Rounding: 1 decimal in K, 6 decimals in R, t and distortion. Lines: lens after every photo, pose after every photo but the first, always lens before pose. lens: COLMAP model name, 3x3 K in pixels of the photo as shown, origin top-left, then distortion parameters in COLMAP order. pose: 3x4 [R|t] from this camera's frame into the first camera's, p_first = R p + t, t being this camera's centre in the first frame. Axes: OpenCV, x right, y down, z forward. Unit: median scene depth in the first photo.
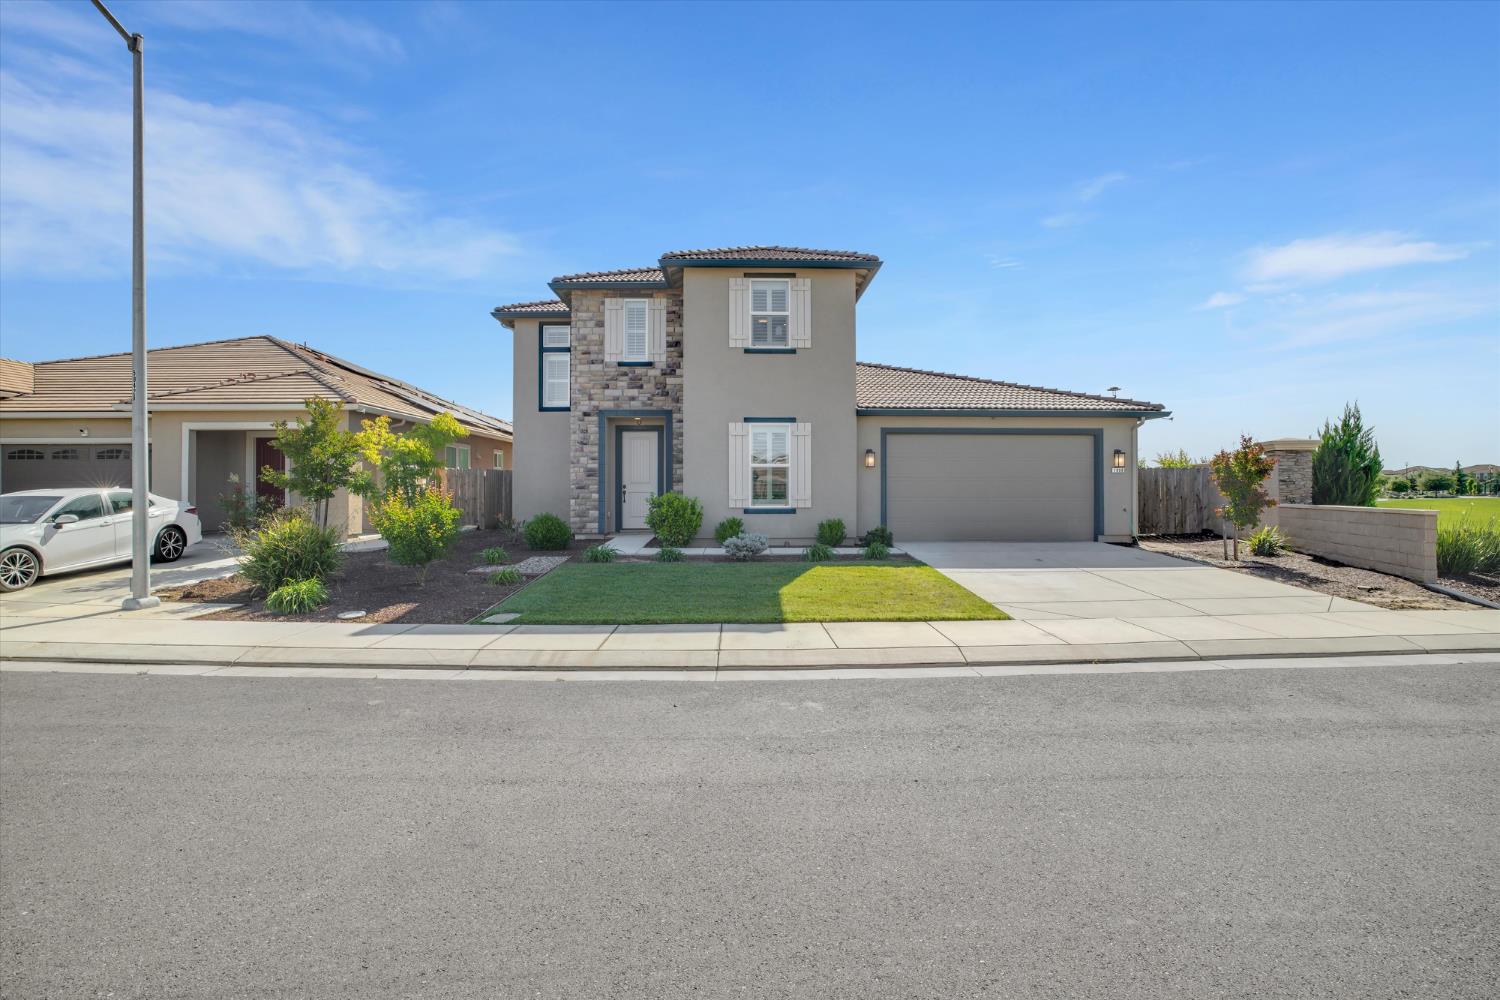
lens RADIAL K [[670.2, 0, 750.7], [0, 670.2, 491.0], [0, 0, 1]] dist [-0.036565, 0.000099]
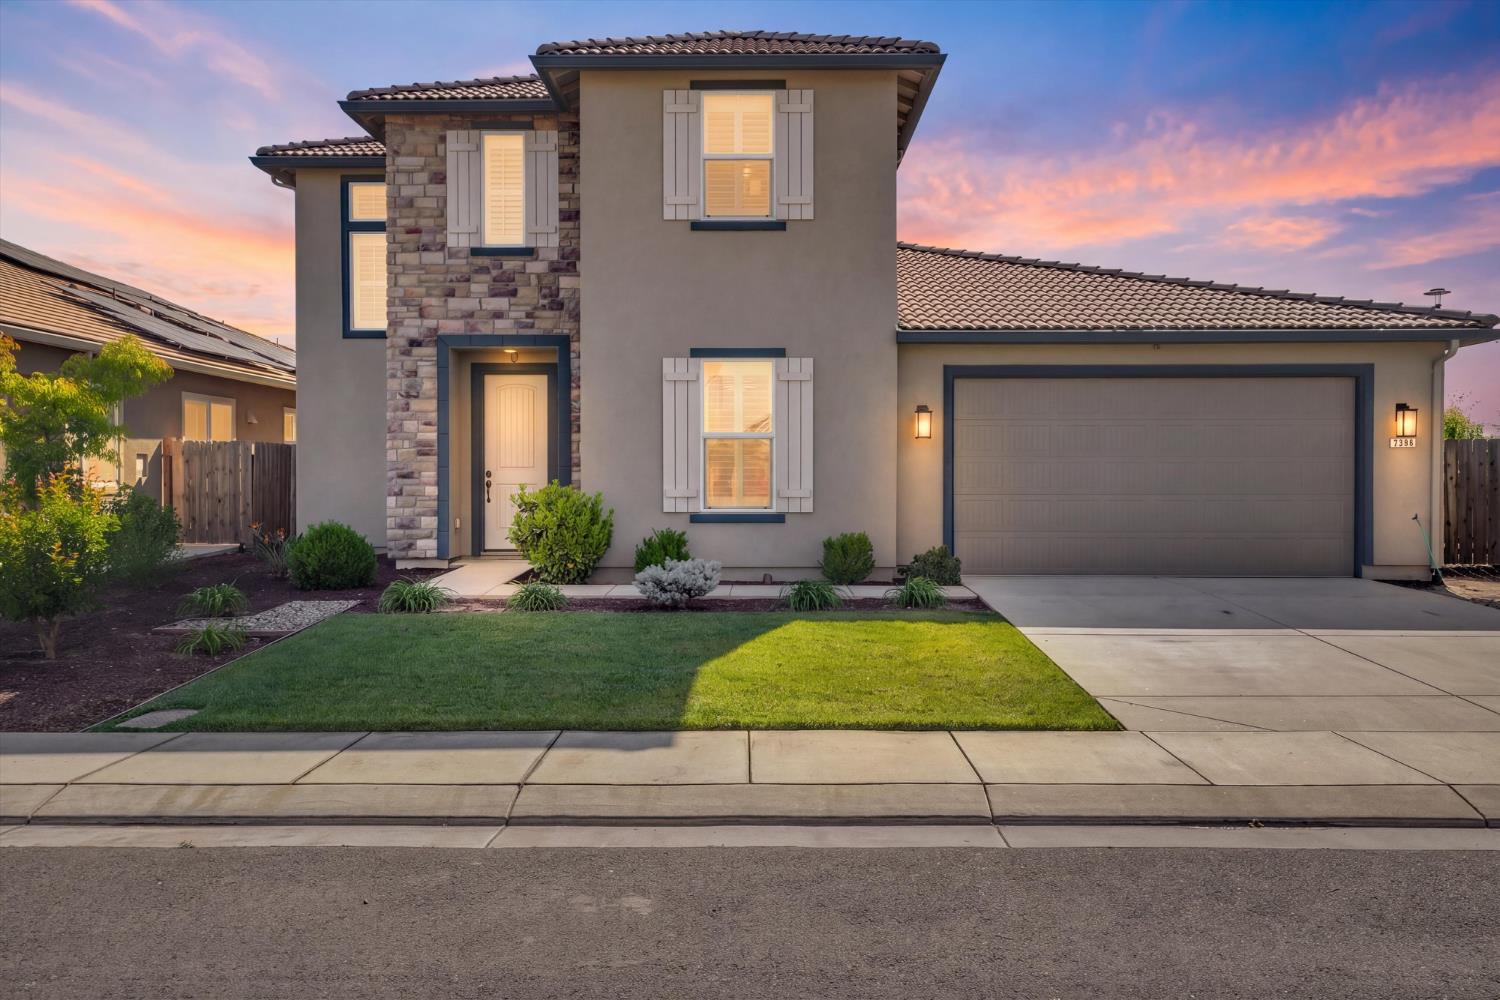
lens RADIAL K [[1171.0, 0, 746.0], [0, 1171.0, 498.6], [0, 0, 1]] dist [0.045692, -0.001812]
pose [[0.999246, 0.001638, -0.038794, 0.072412], [-0.001096, 0.999901, 0.013996, 0.000138], [0.038813, -0.013943, 0.999149, 0.038820]]
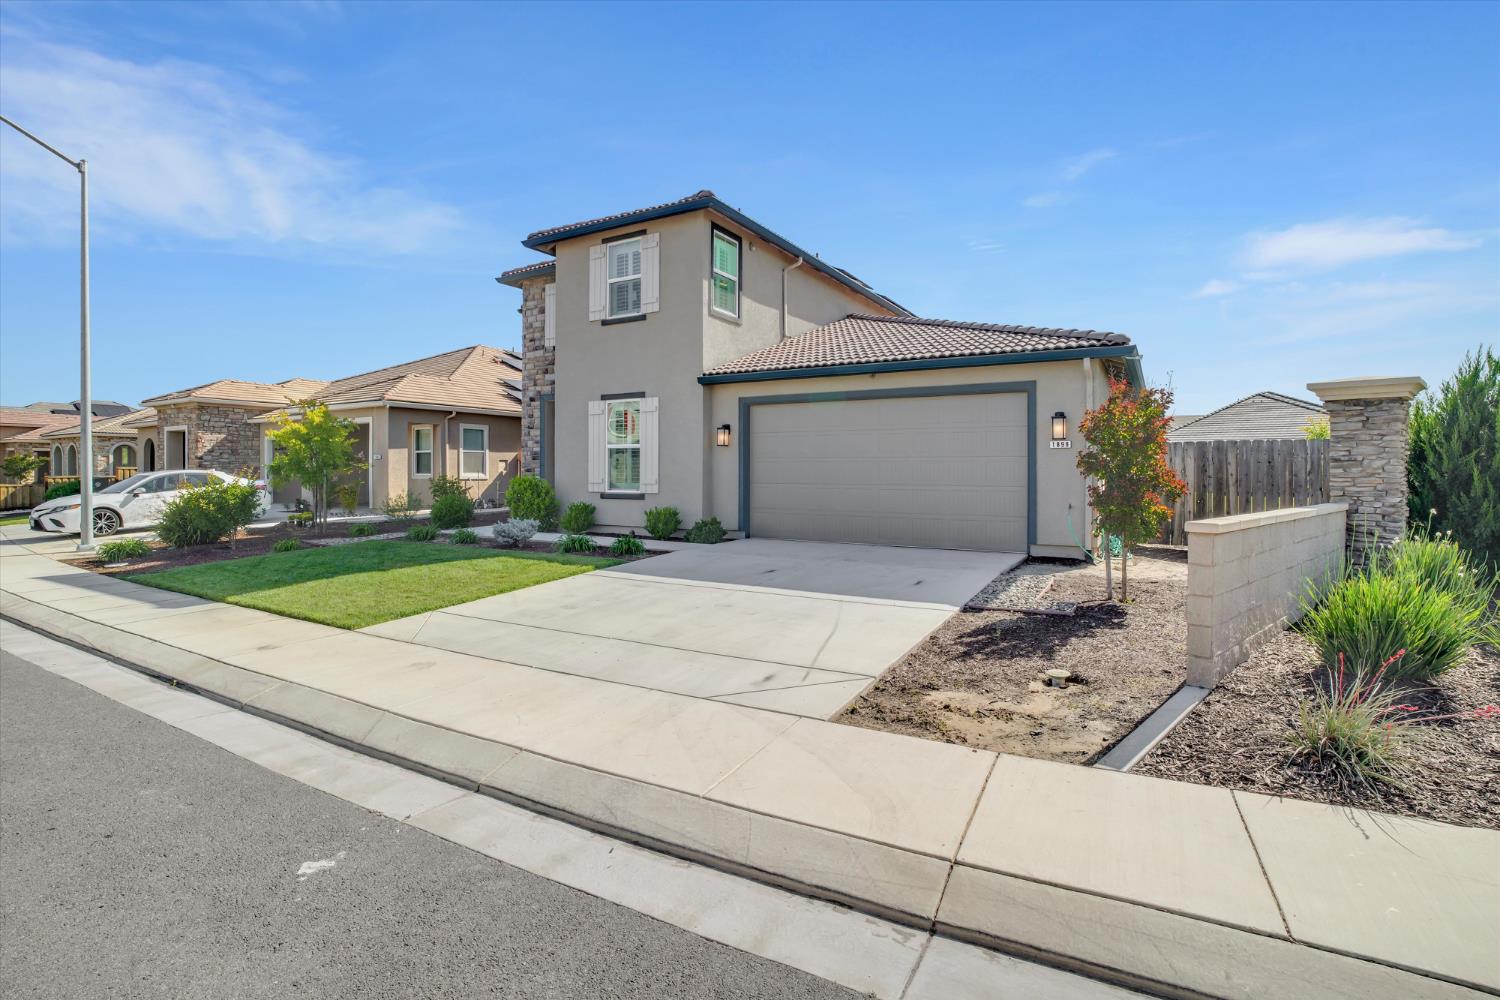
lens RADIAL K [[702.2, 0, 753.3], [0, 702.2, 481.3], [0, 0, 1]] dist [-0.033787, -0.000298]
pose [[0.848891, 0.009869, -0.528476, 0.679631], [-0.004236, 0.999921, 0.011868, -0.002365], [0.528551, -0.007836, 0.848865, 0.283448]]
